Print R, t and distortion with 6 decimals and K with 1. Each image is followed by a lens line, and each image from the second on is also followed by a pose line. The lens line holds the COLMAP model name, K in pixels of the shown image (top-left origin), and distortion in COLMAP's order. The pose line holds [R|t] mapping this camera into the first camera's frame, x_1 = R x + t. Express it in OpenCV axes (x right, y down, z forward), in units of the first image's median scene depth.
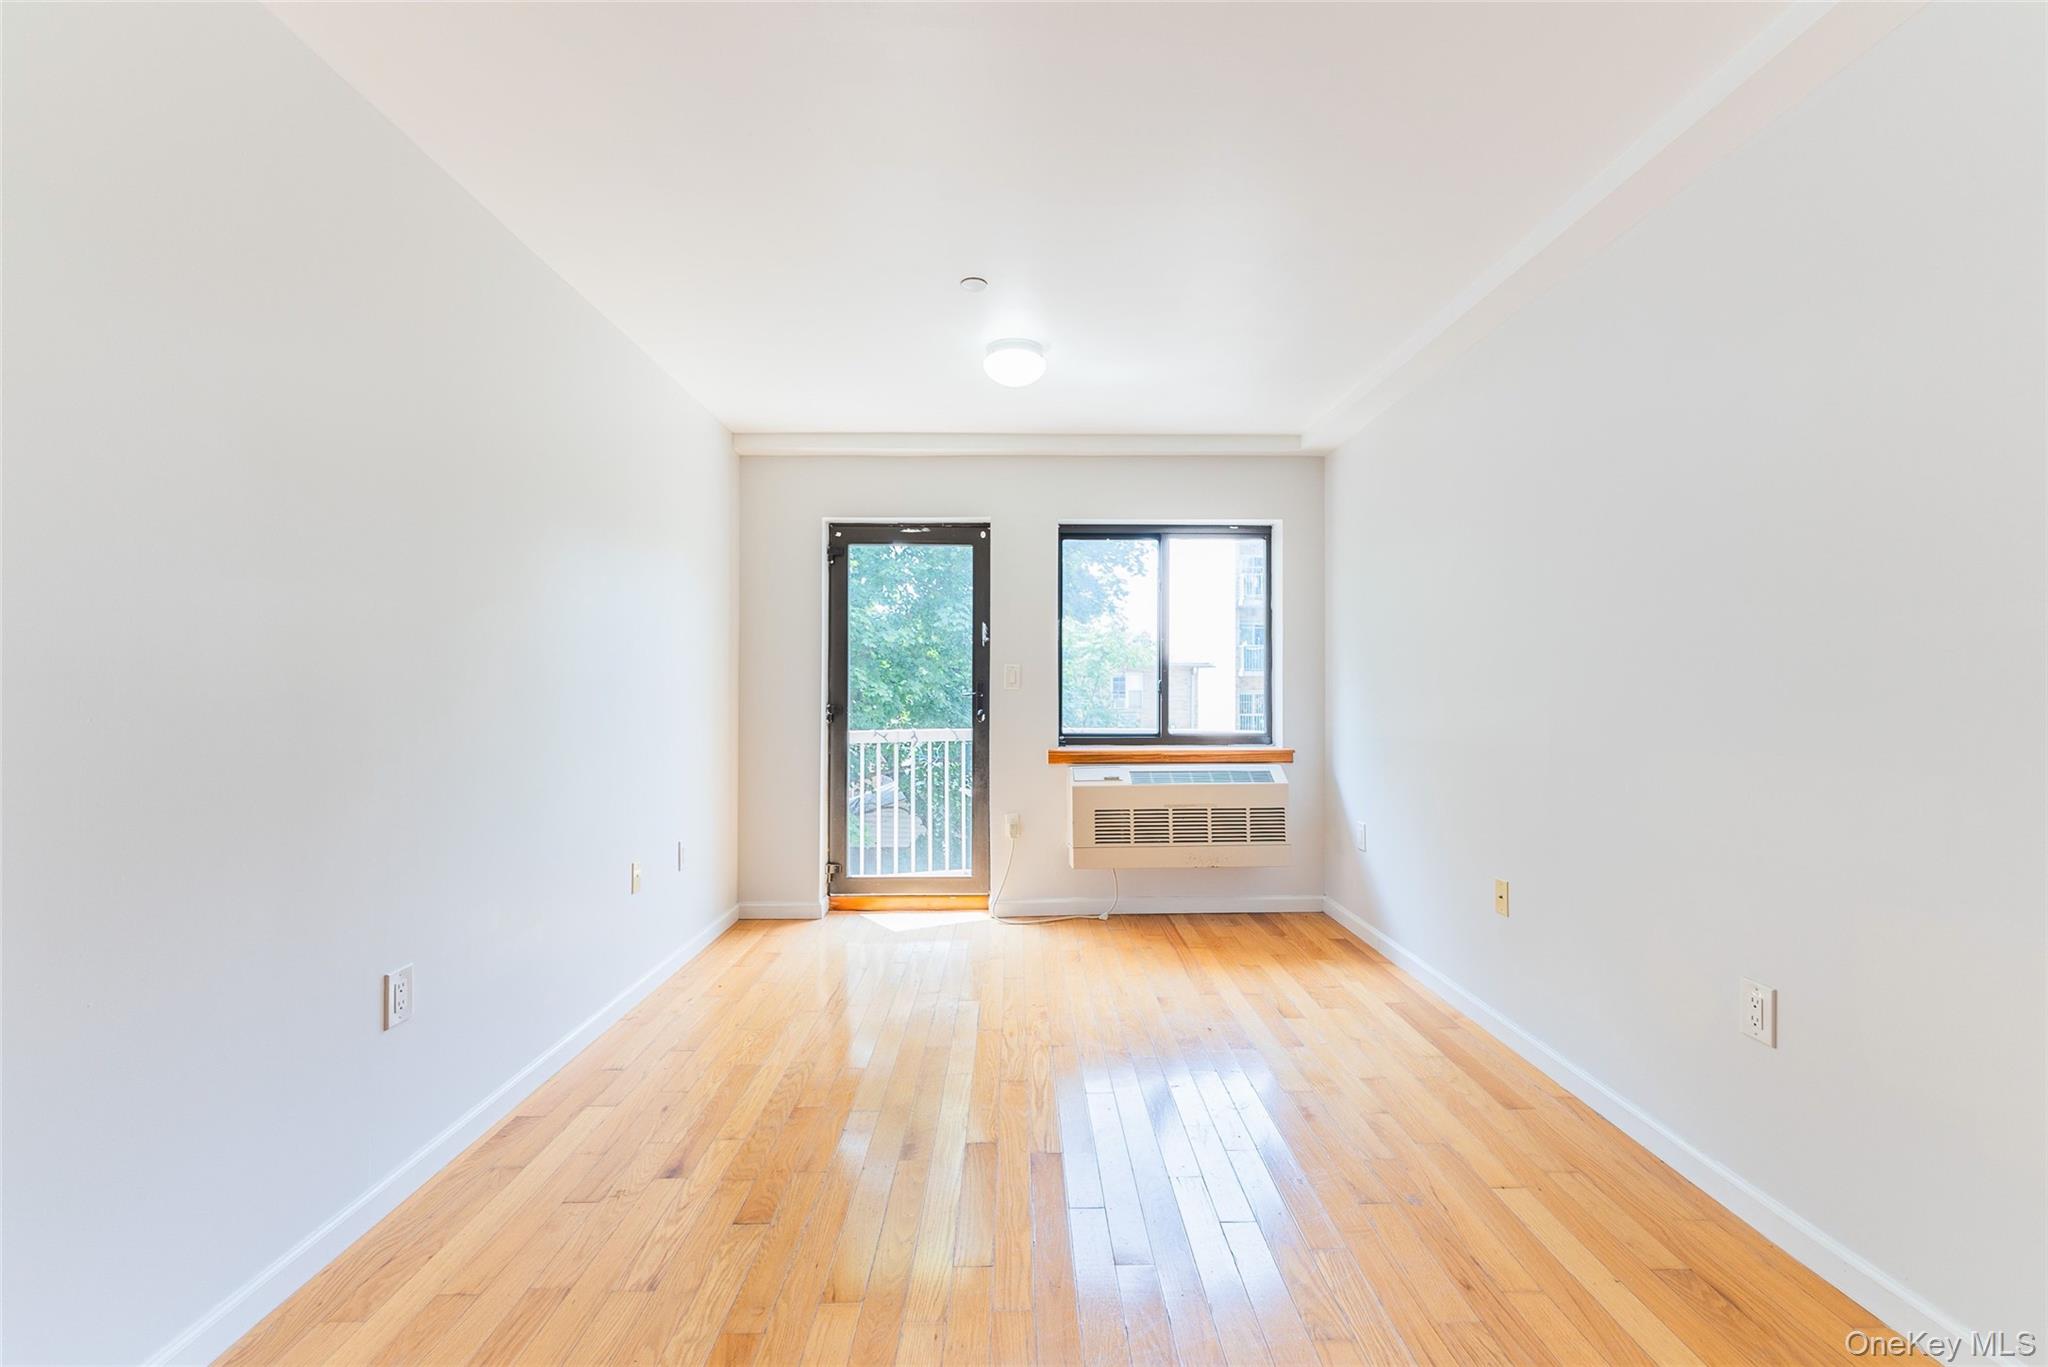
lens RADIAL K [[836.0, 0, 1021.7], [0, 836.0, 675.0], [0, 0, 1]] dist [0.000610, -0.001732]
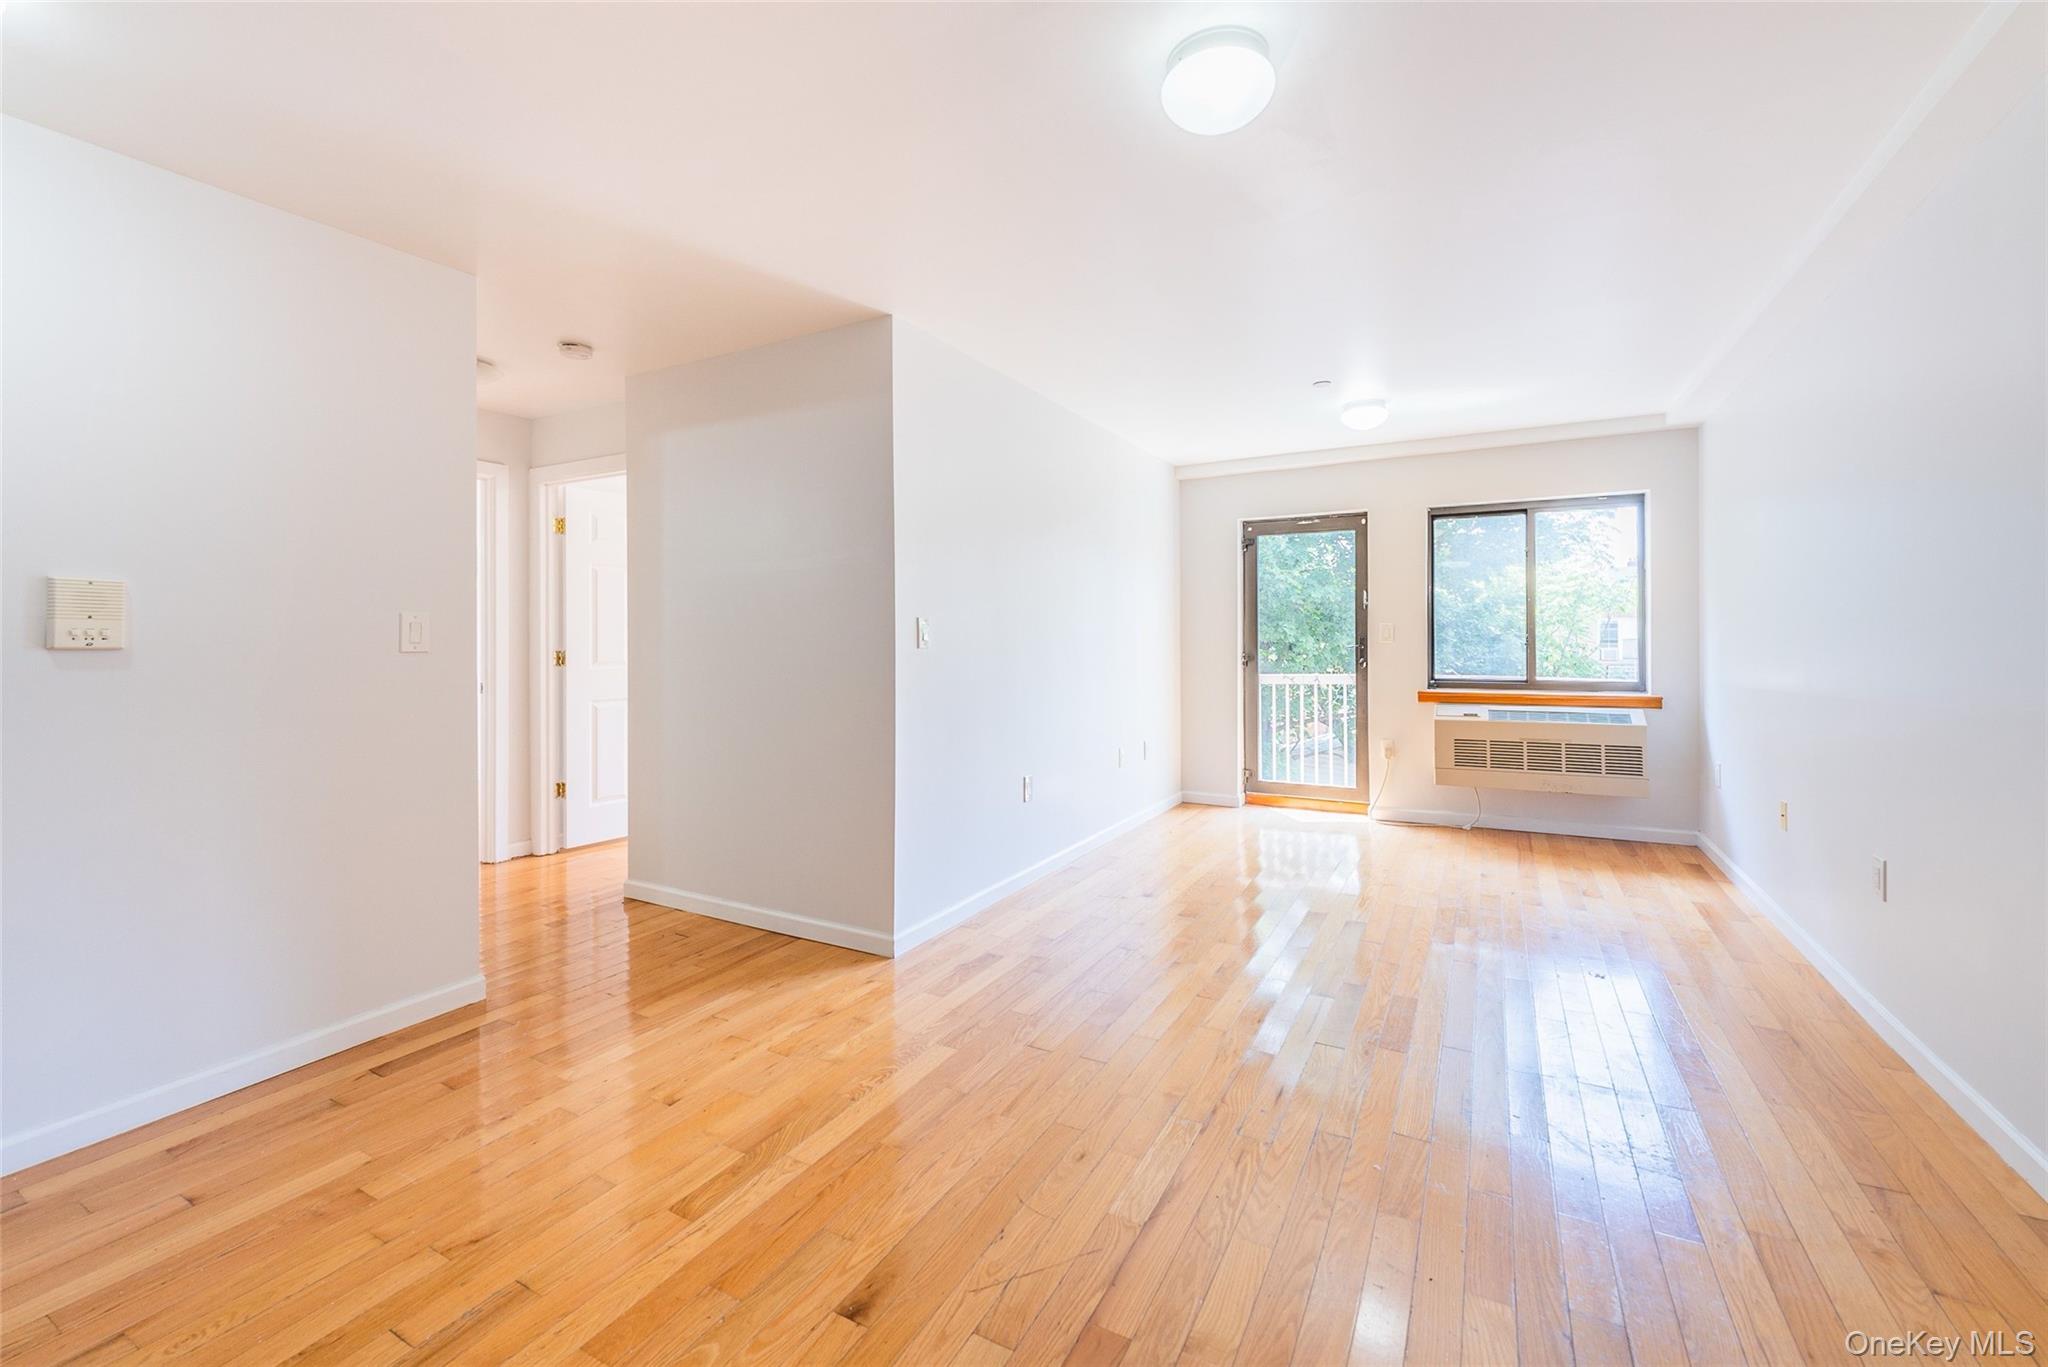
lens RADIAL K [[836.0, 0, 1024.0], [0, 836.0, 637.7], [0, 0, 1]] dist [0.000610, -0.001732]
pose [[0.869125, -0.005346, -0.494564, 0.140068], [0.013438, 0.999828, 0.012808, -0.014778], [0.494410, -0.017778, 0.869047, -0.387196]]
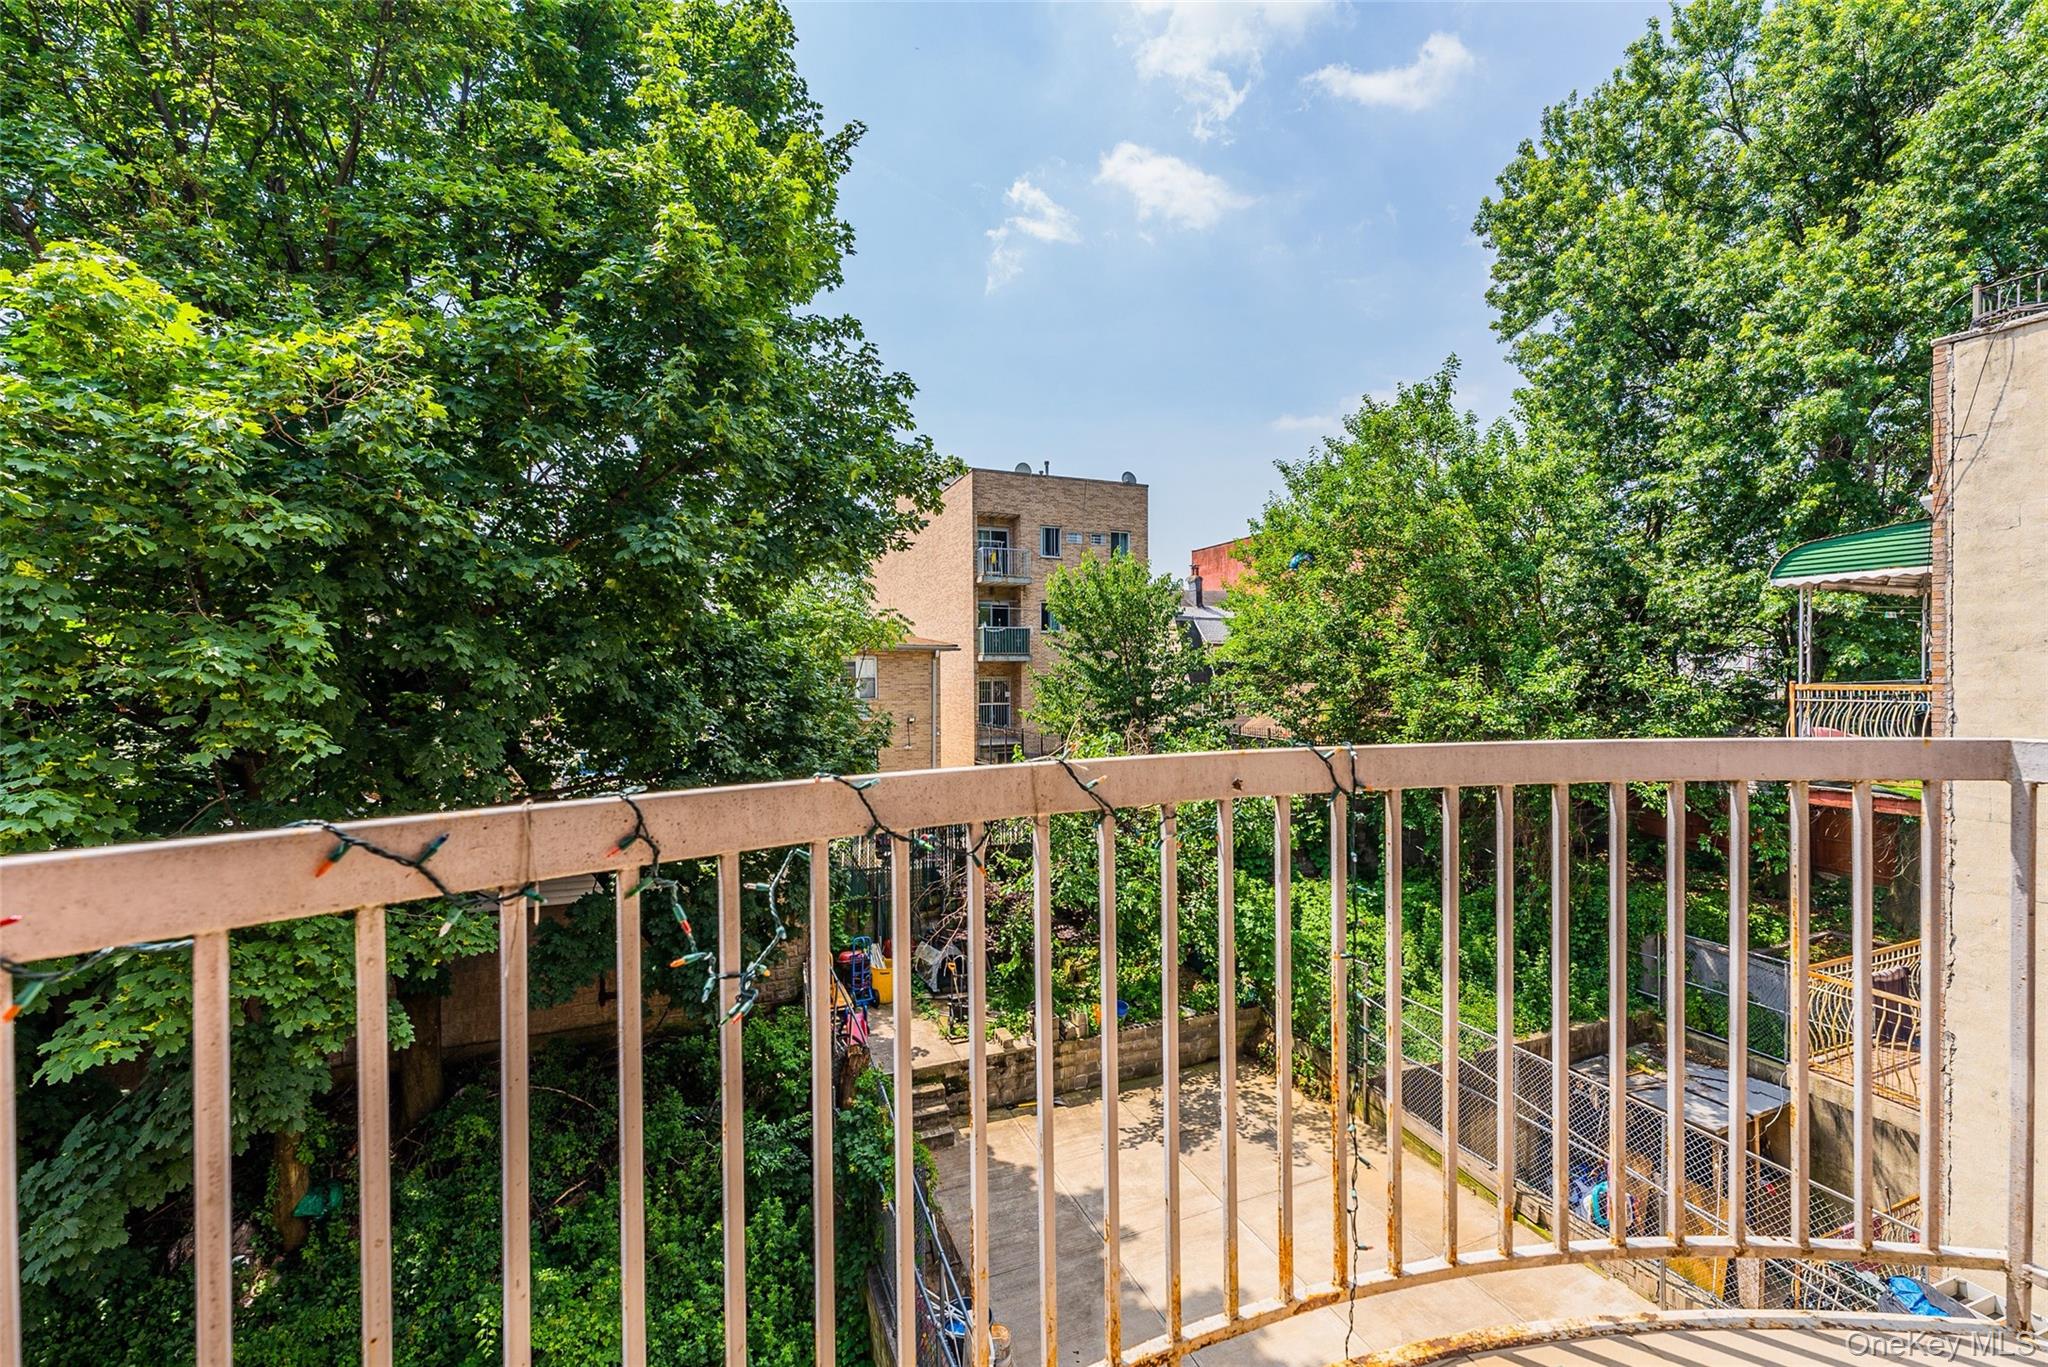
lens RADIAL K [[836.0, 0, 1063.9], [0, 836.0, 687.9], [0, 0, 1]] dist [0.000610, -0.001732]
pose [[0.917778, -0.012888, 0.396884, -0.147490], [0.002137, 0.999619, 0.027519, 0.048396], [-0.397087, -0.024408, 0.917456, 1.031106]]
